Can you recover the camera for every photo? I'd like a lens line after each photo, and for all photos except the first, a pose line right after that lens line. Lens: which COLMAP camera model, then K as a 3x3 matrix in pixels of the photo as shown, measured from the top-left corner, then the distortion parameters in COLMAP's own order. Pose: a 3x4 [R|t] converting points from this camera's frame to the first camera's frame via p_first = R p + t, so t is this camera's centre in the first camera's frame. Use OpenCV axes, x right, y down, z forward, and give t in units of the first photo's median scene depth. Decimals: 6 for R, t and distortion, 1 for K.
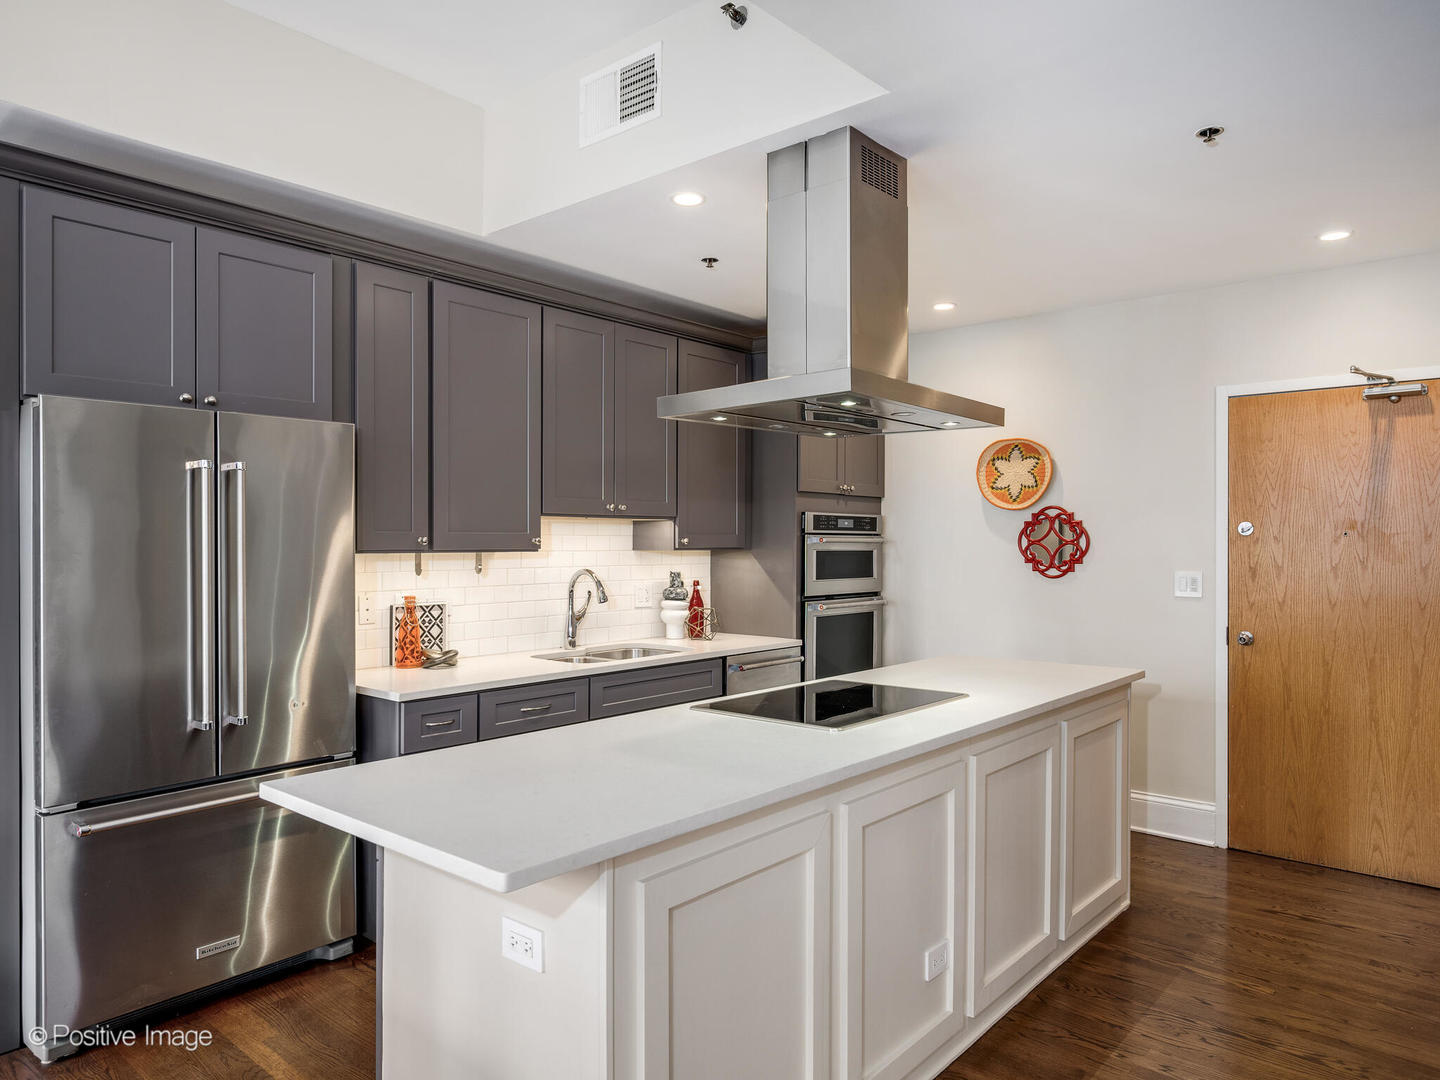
lens RADIAL K [[934.9, 0, 715.7], [0, 934.9, 541.0], [0, 0, 1]] dist [0.000507, 0.004950]
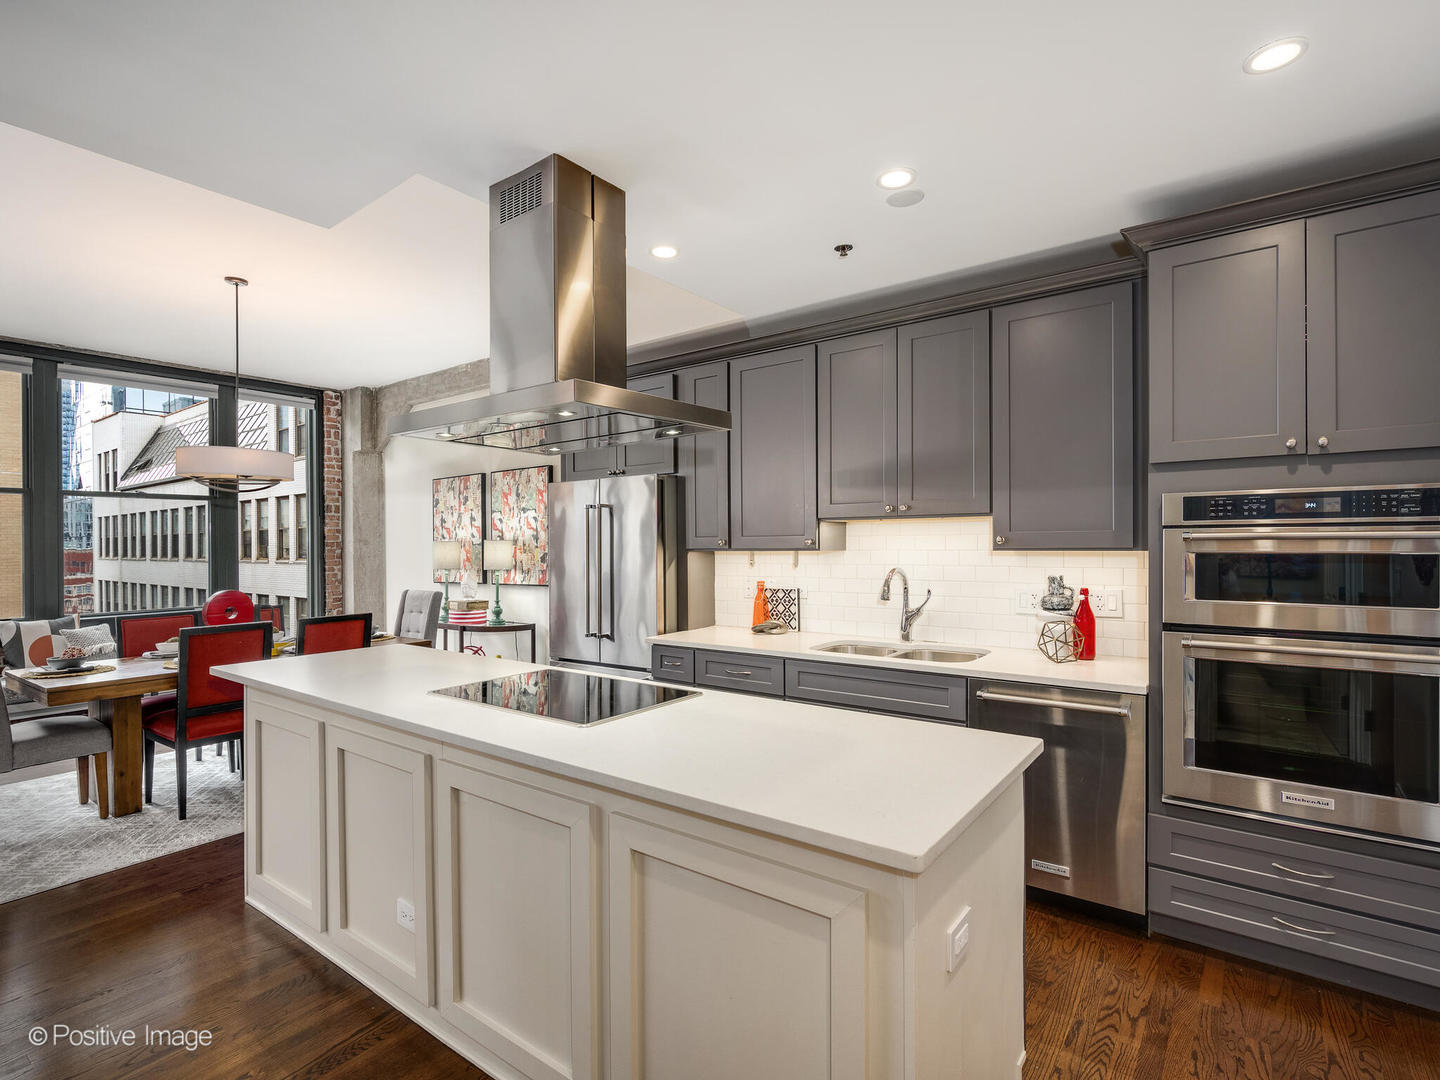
lens RADIAL K [[692.8, 0, 713.0], [0, 692.8, 537.0], [0, 0, 1]] dist [-0.002301, -0.001022]
pose [[0.096799, -0.009191, -0.995262, 0.576791], [0.009865, 0.999917, -0.008274, 0.000035], [0.995255, -0.009018, 0.096881, 0.672694]]
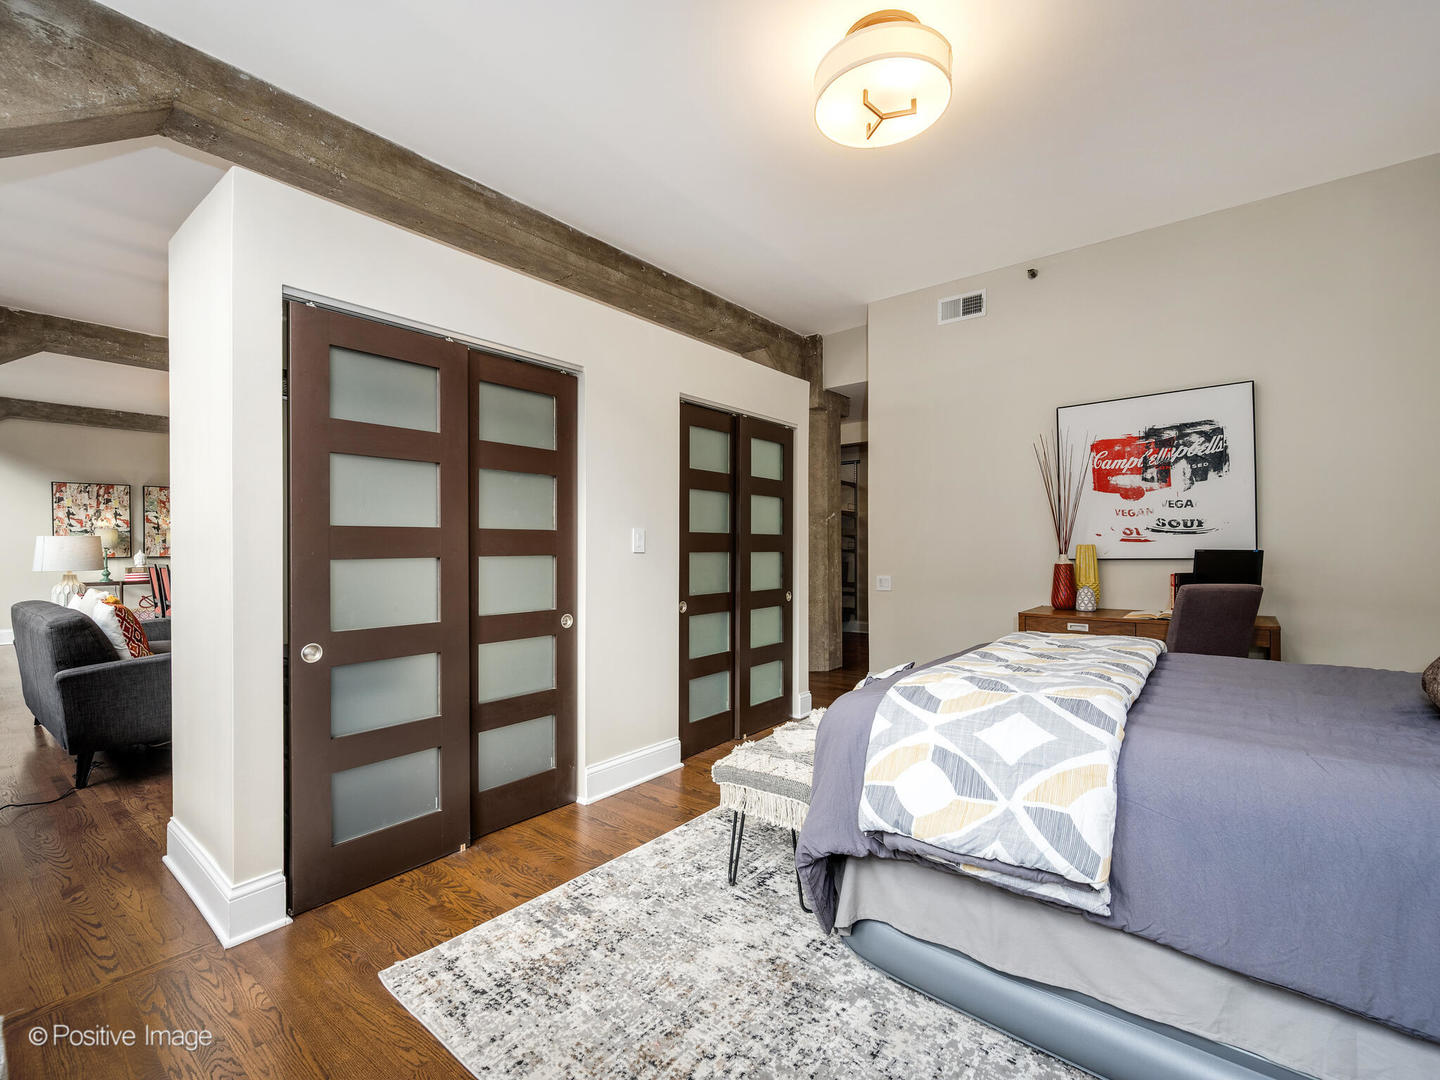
lens RADIAL K [[637.4, 0, 710.0], [0, 637.4, 550.7], [0, 0, 1]] dist [-0.002211, -0.001342]
pose [[0.999755, -0.006615, 0.021124, 0.881871], [0.006490, 0.999961, 0.006008, 0.055926], [-0.021163, -0.005870, 0.999759, -1.607257]]
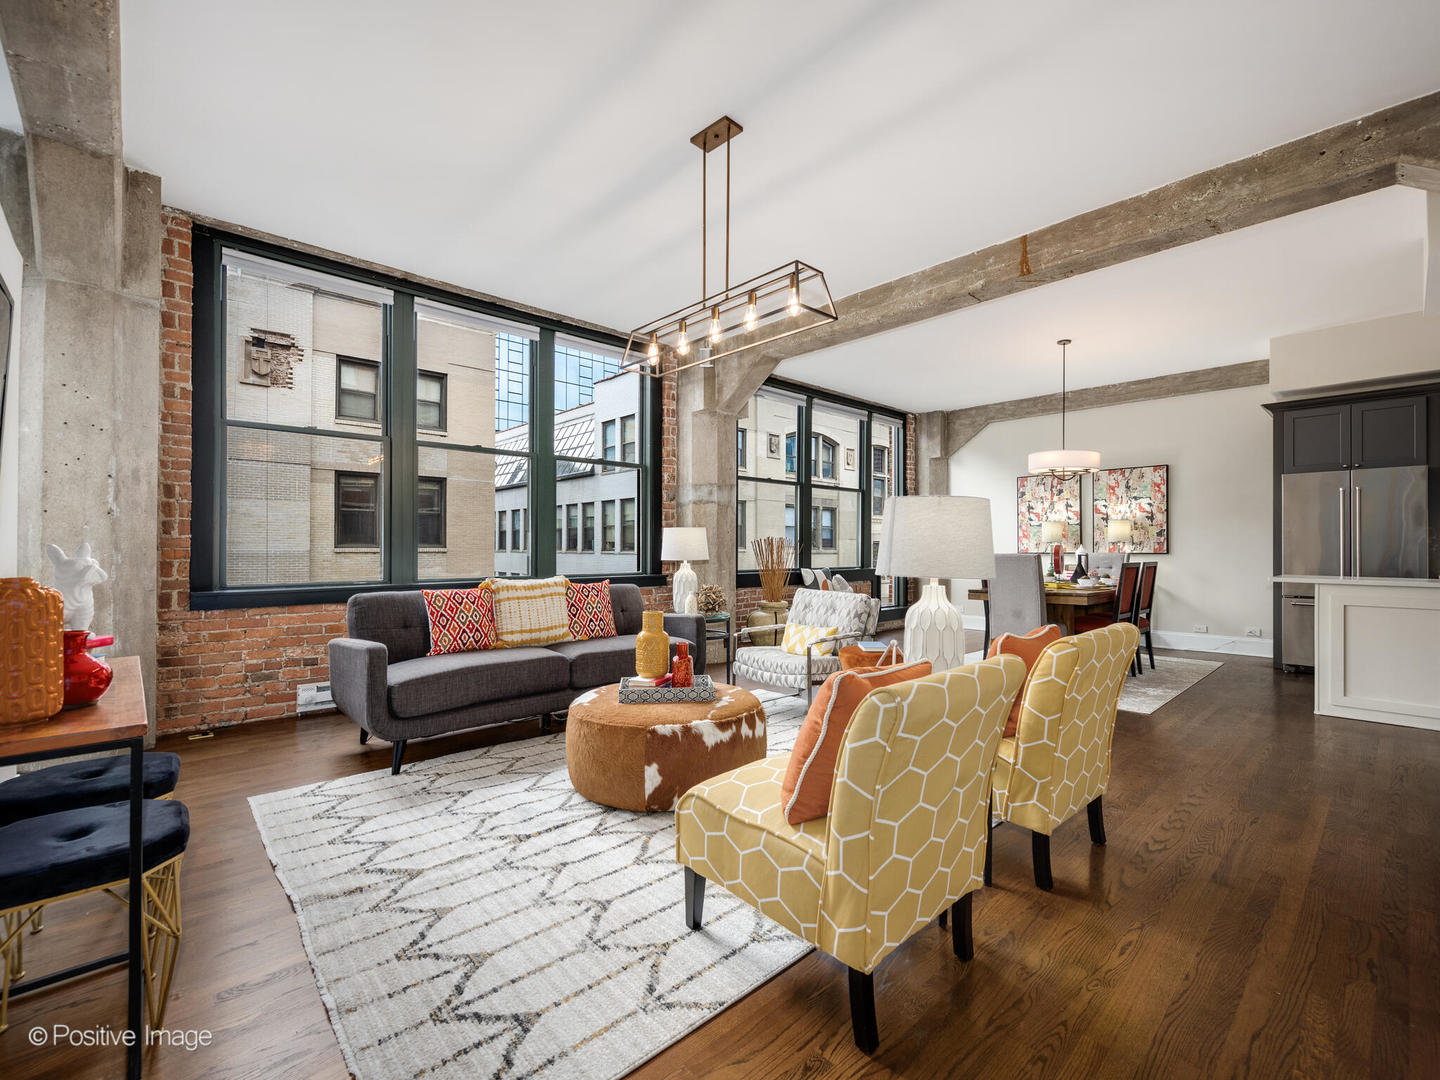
lens RADIAL K [[637.4, 0, 724.6], [0, 637.4, 540.7], [0, 0, 1]] dist [-0.002211, -0.001342]
pose [[-0.106066, -0.010662, -0.994302, 0.970151], [-0.004107, 0.999939, -0.010285, 0.064325], [0.994351, 0.002993, -0.106103, -0.415846]]
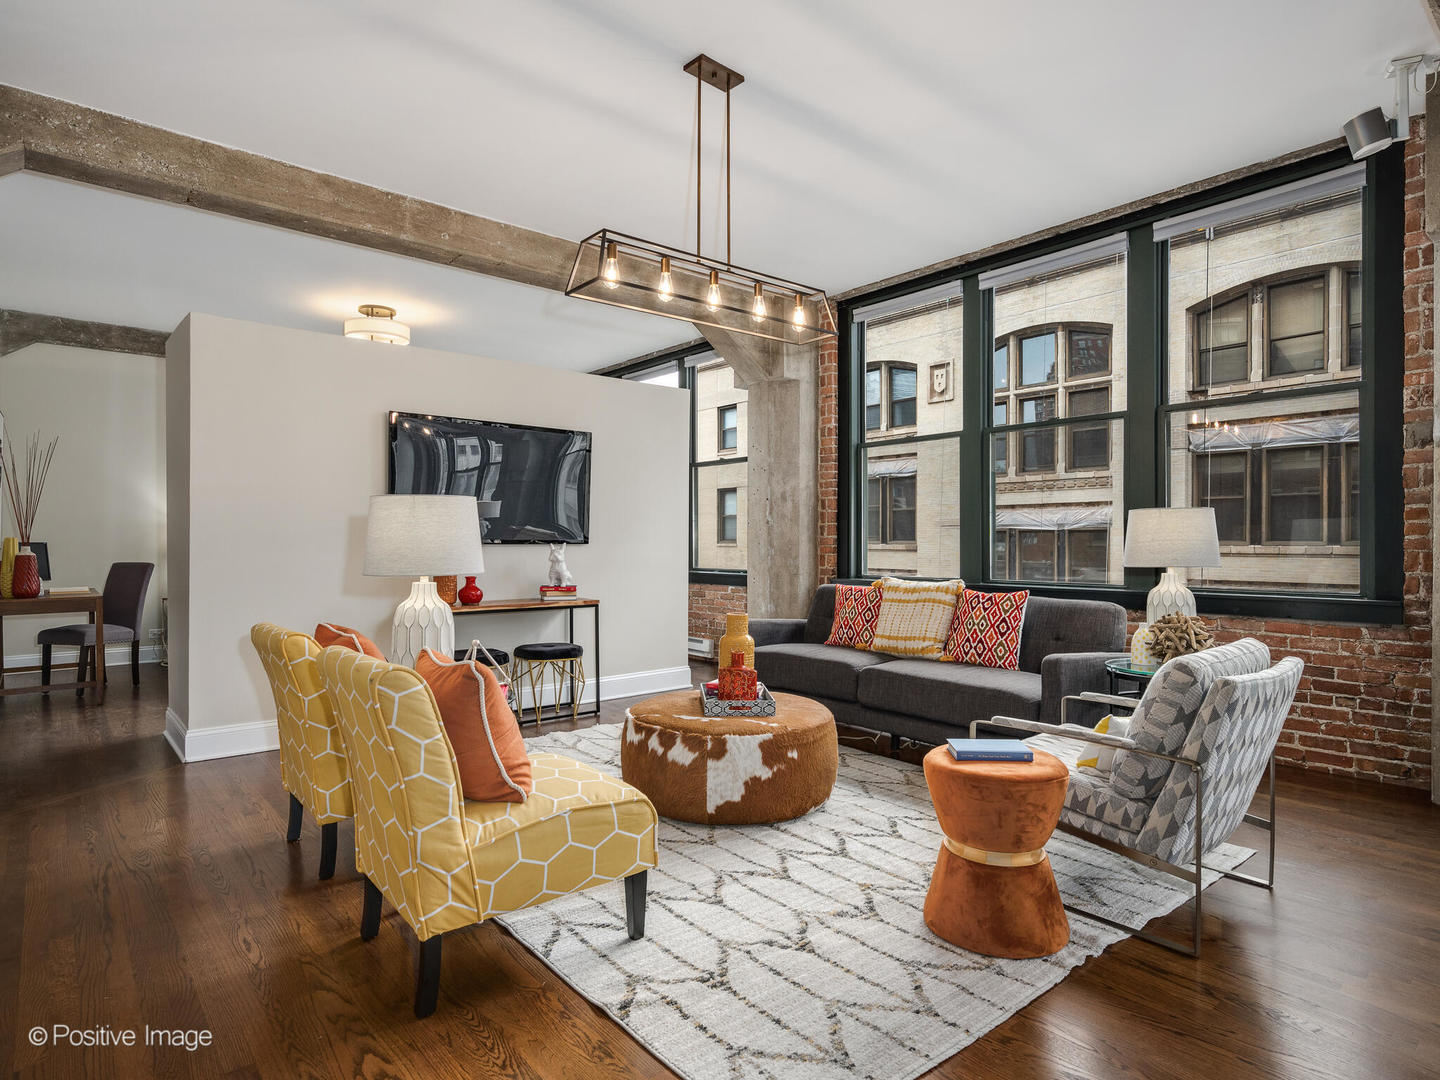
lens RADIAL K [[800.5, 0, 716.5], [0, 800.5, 537.5], [0, 0, 1]] dist [-0.002734, 0.001991]
pose [[-0.988101, -0.001442, 0.153798, 0.219325], [-0.002261, 0.999984, -0.005151, 0.062064], [-0.153788, -0.005438, -0.988089, 0.209296]]
